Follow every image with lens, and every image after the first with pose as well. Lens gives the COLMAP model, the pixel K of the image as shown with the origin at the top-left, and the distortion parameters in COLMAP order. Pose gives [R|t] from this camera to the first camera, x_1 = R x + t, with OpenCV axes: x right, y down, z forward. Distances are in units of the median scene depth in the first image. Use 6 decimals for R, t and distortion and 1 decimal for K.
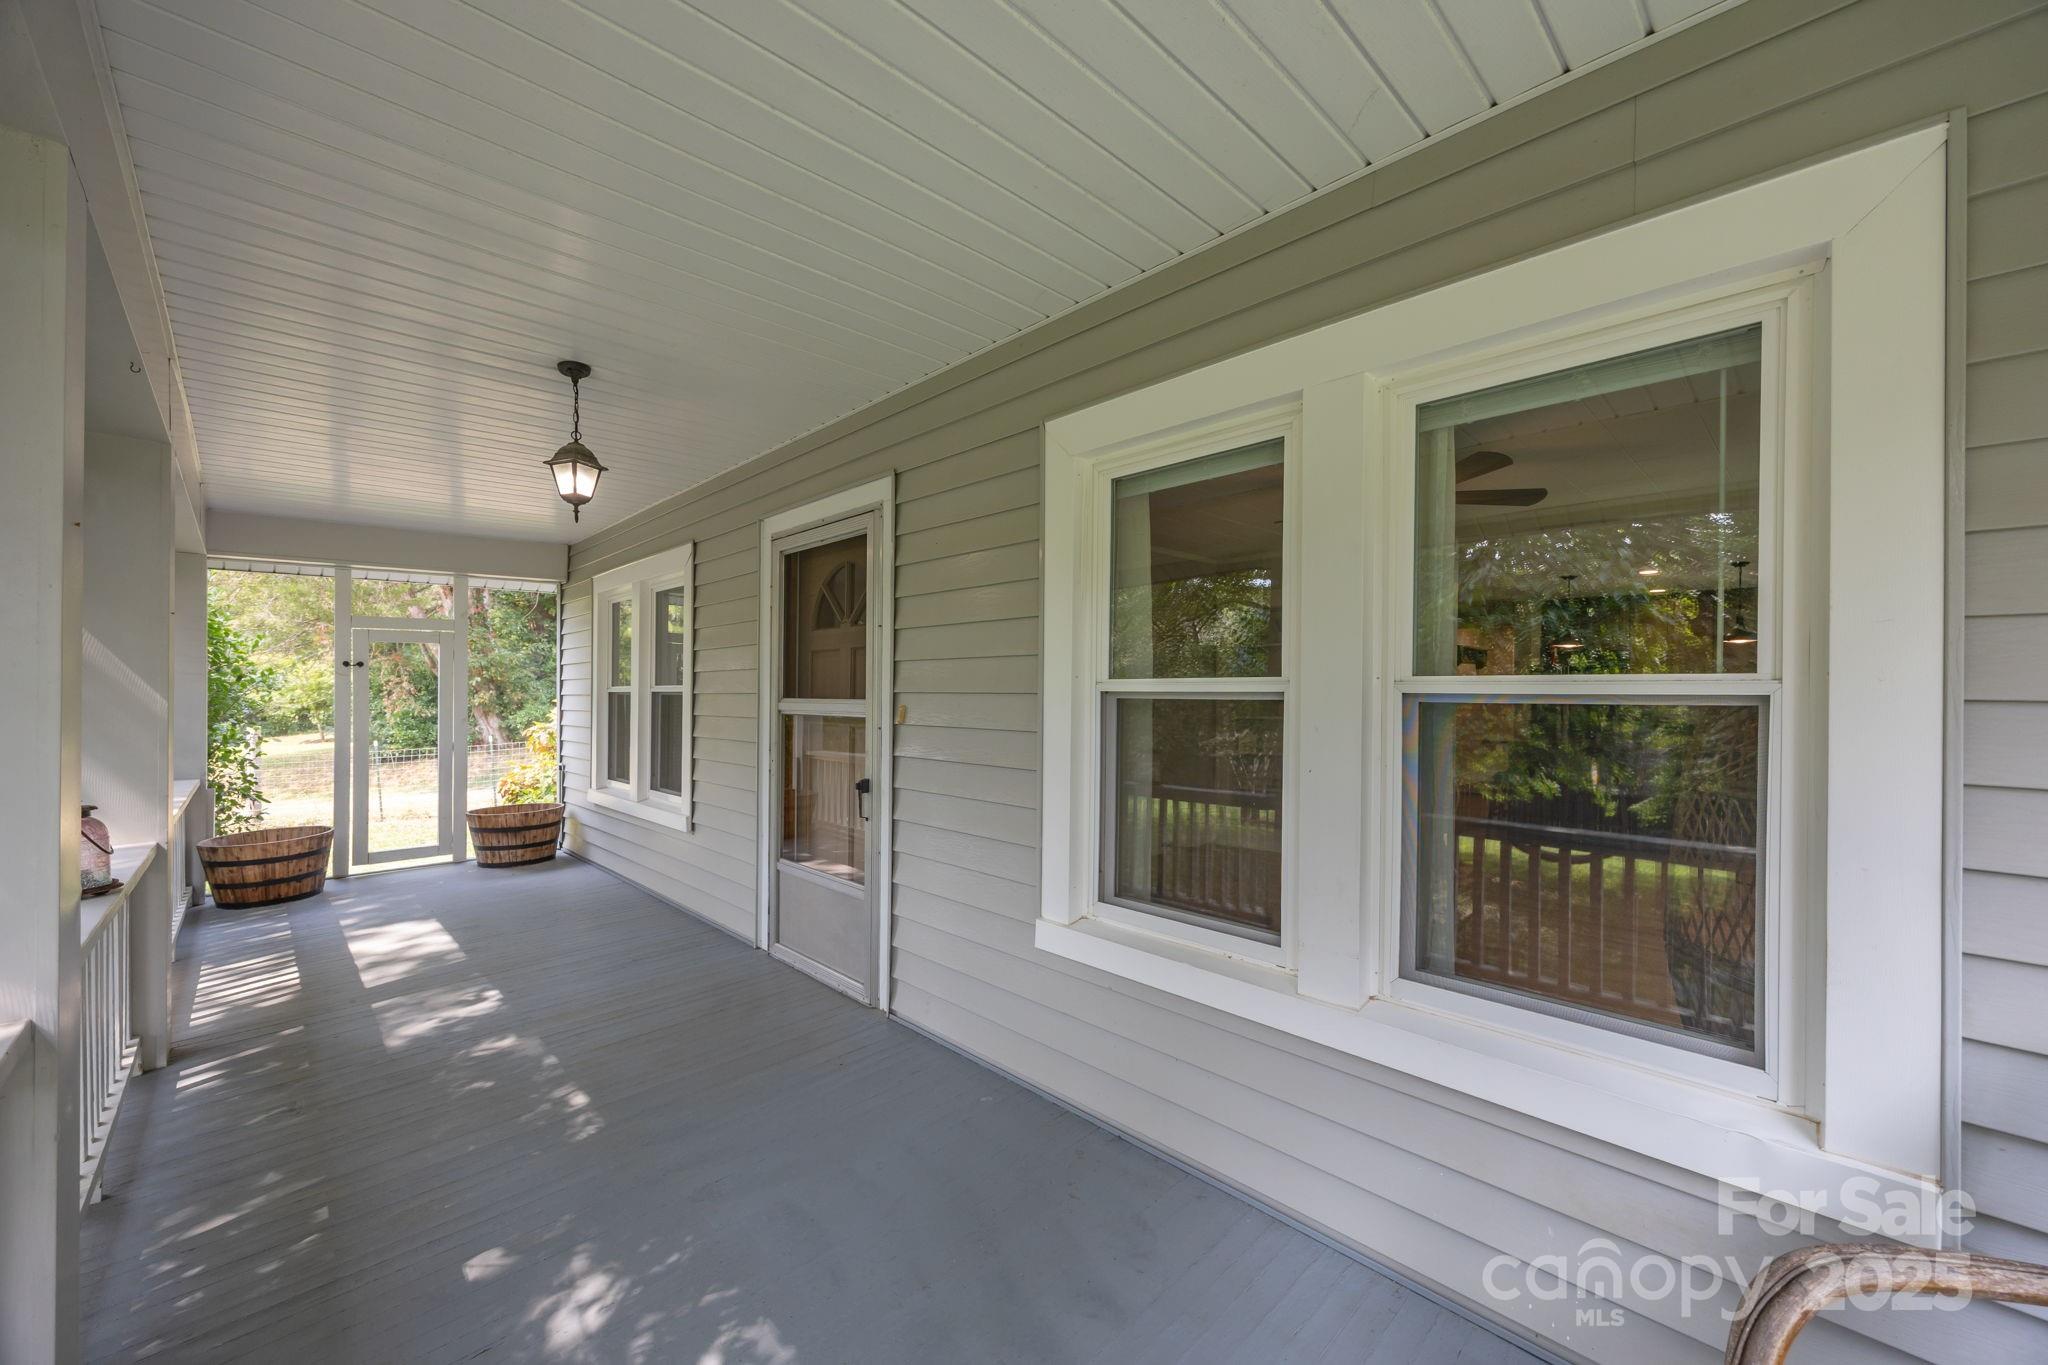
lens RADIAL K [[788.4, 0, 1032.3], [0, 788.4, 692.4], [0, 0, 1]] dist [0.001219, 0.000027]
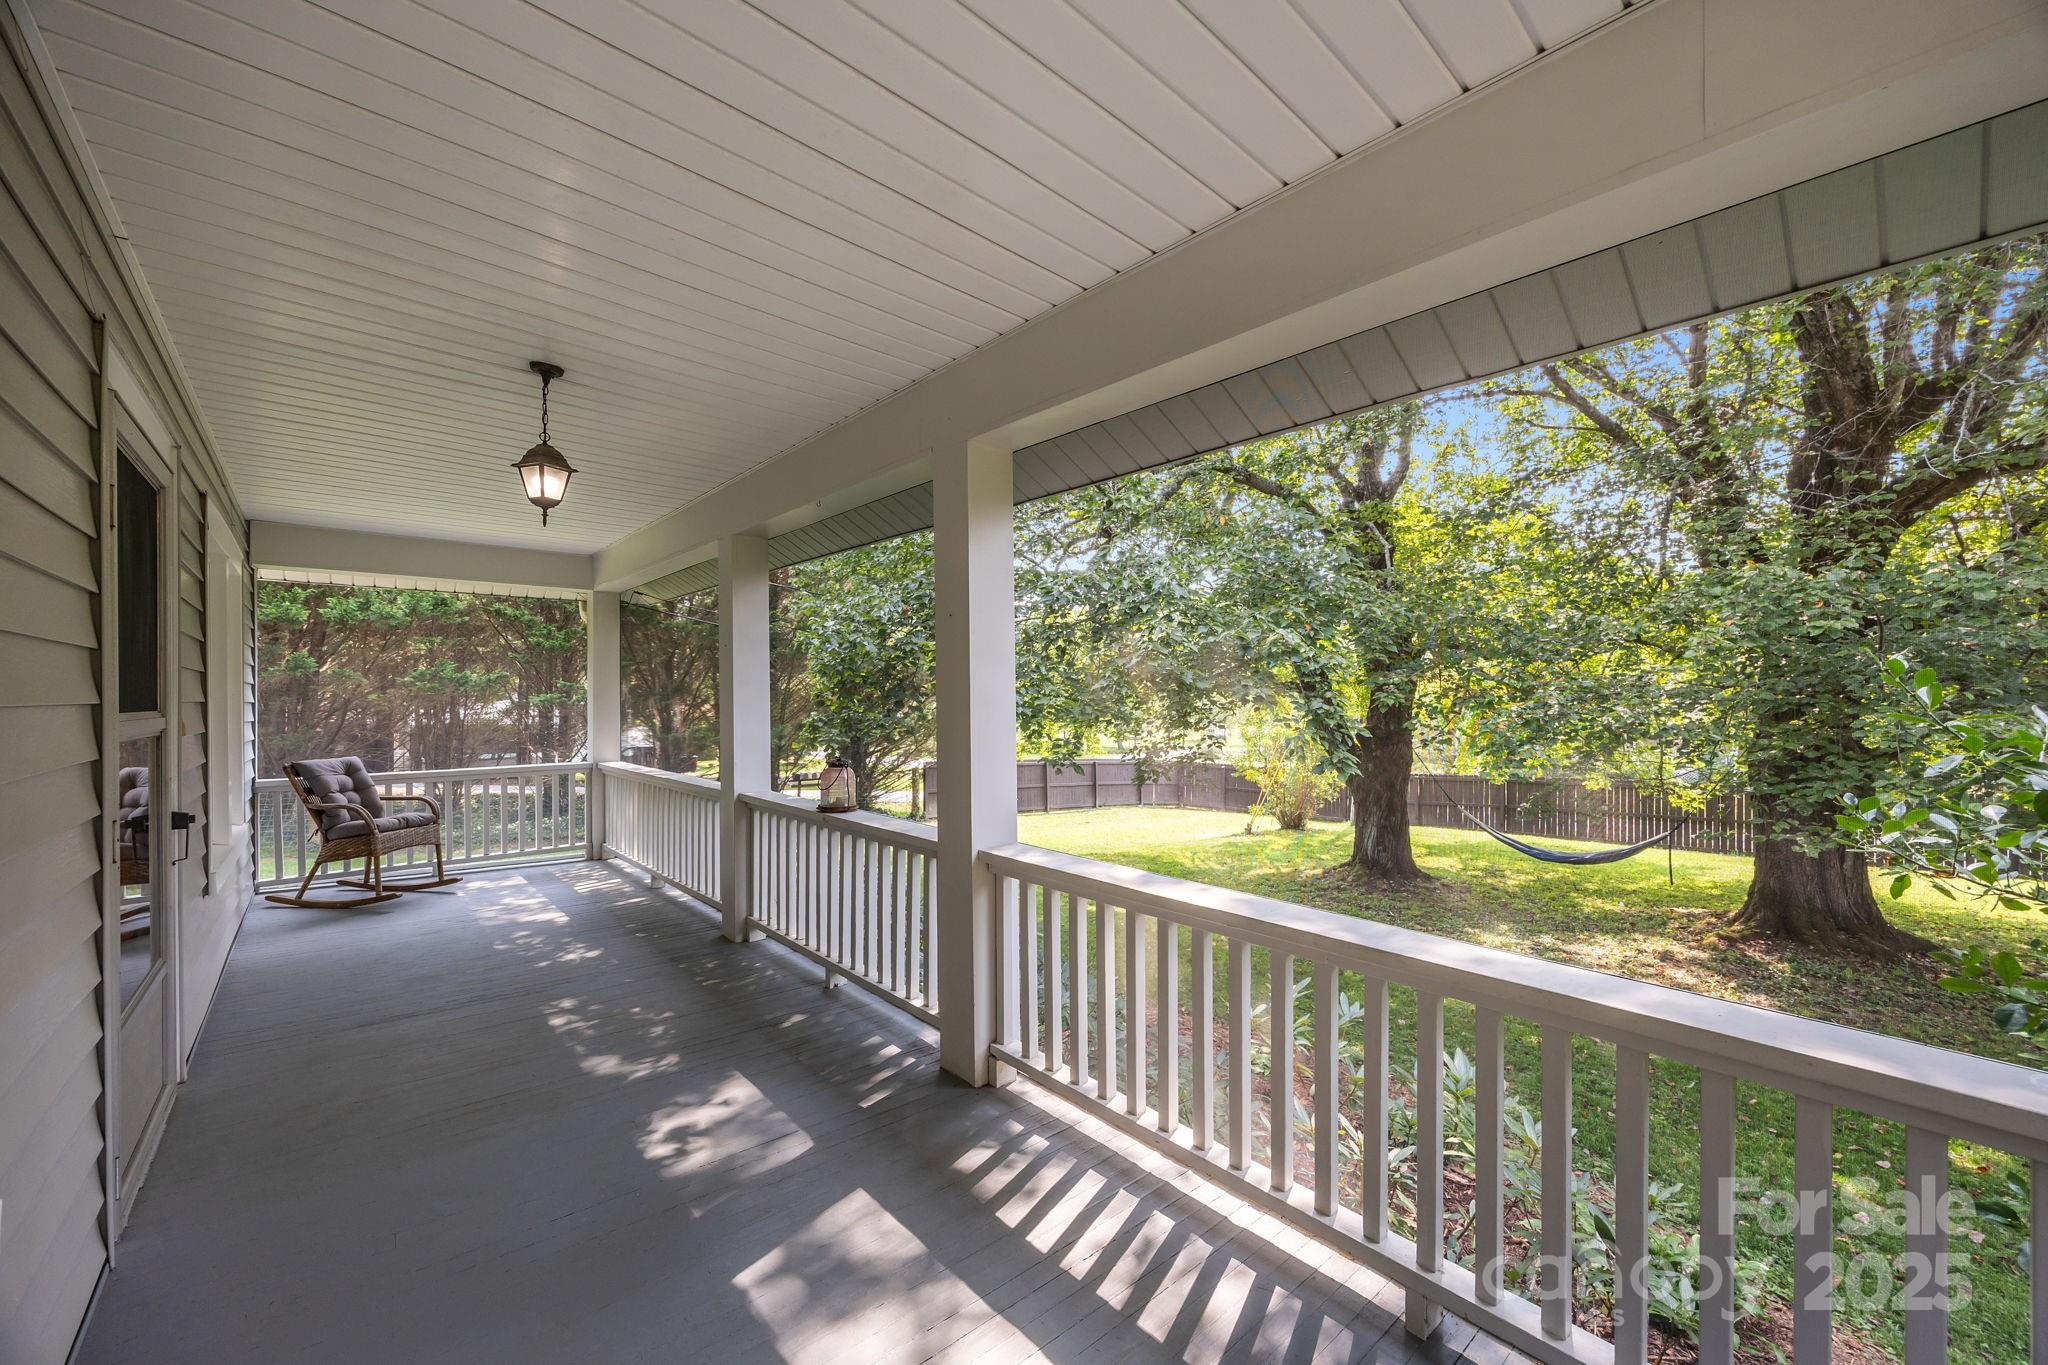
lens RADIAL K [[788.4, 0, 1032.3], [0, 788.4, 692.4], [0, 0, 1]] dist [0.001219, 0.000027]
pose [[-0.998497, -0.007603, 0.054274, -1.019042], [-0.007604, 0.999971, 0.000182, -0.008000], [-0.054274, -0.000231, -0.998526, 1.631621]]
